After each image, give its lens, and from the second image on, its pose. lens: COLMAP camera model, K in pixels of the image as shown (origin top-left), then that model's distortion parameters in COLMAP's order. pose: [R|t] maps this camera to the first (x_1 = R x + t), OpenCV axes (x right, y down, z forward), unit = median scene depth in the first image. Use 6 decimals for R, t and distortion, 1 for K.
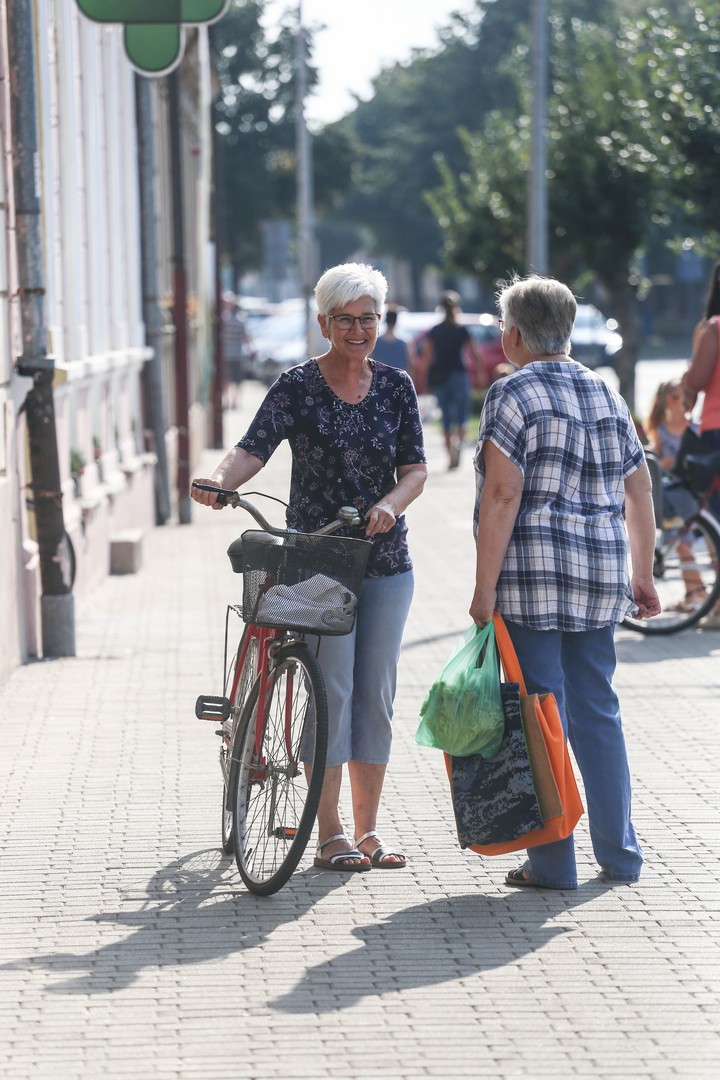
lens RADIAL K [[5333.6, 0, 362.0], [0, 5333.6, 540.9], [0, 0, 1]] dist [2.339774, 0.000000]
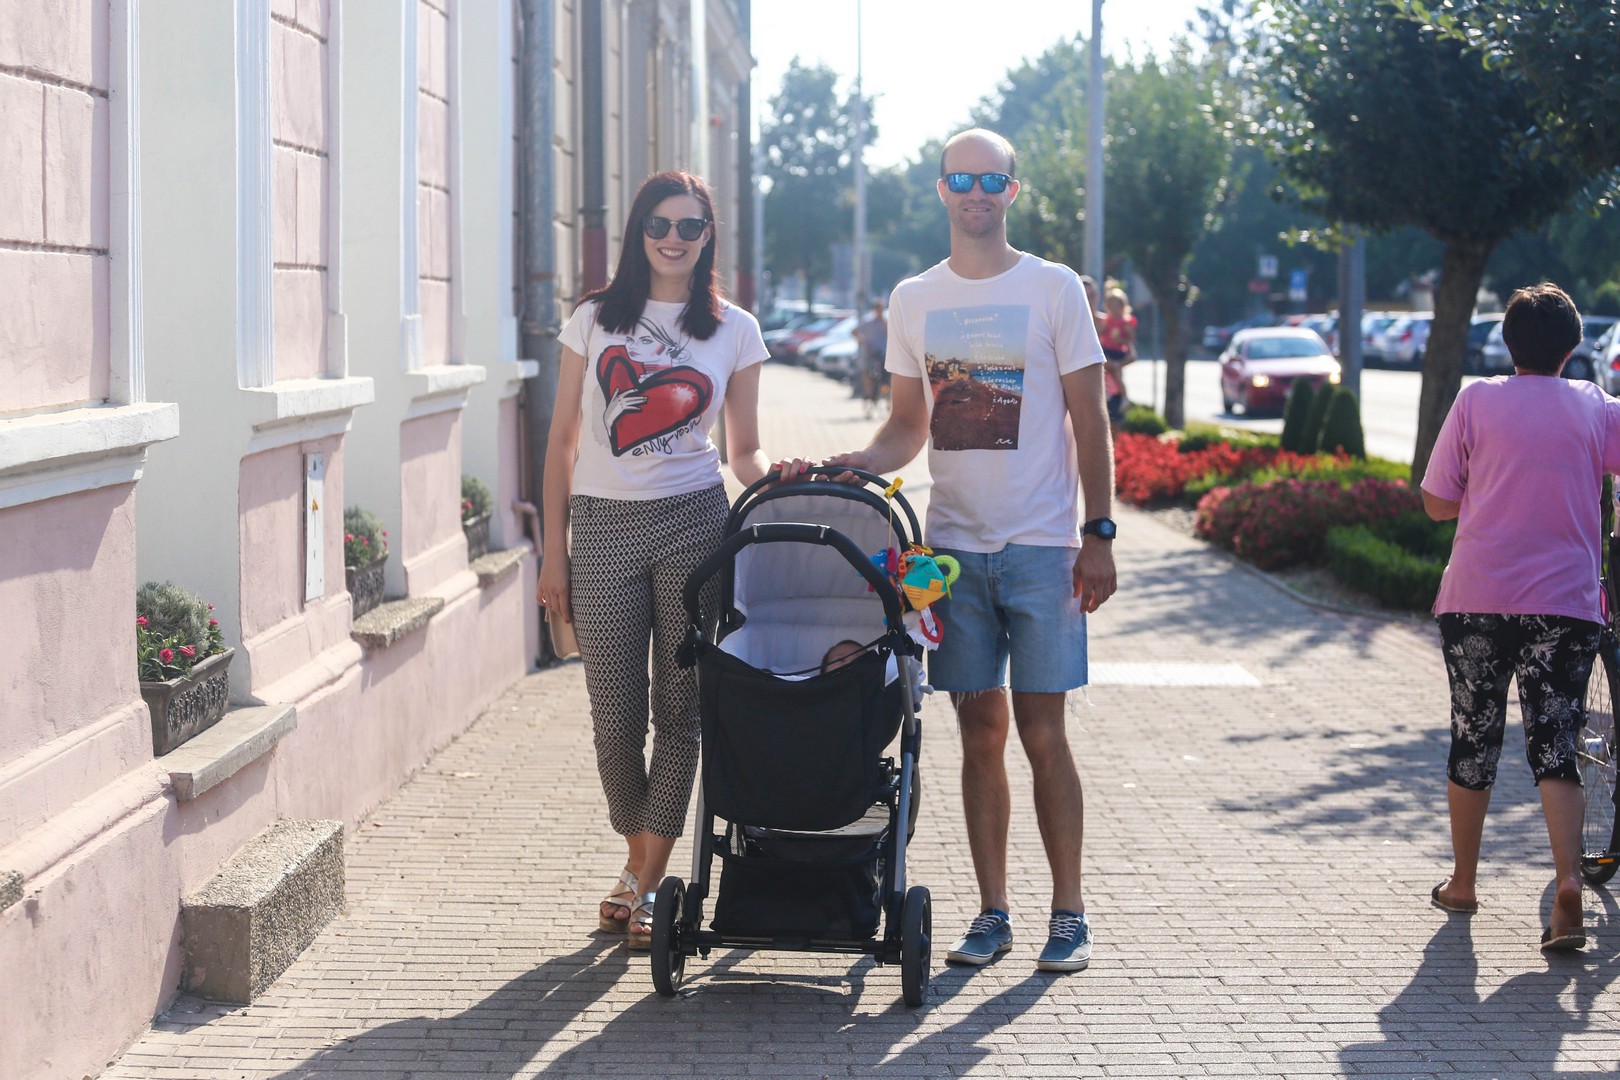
lens RADIAL K [[3428.6, 0, 809.0], [0, 3428.6, 539.3], [0, 0, 1]] dist [0.031077, 0.000000]
pose [[0.999415, 0.018301, -0.028901, 0.000820], [-0.017653, 0.999591, 0.022505, -0.008031], [0.029301, -0.021982, 0.999329, 0.193874]]
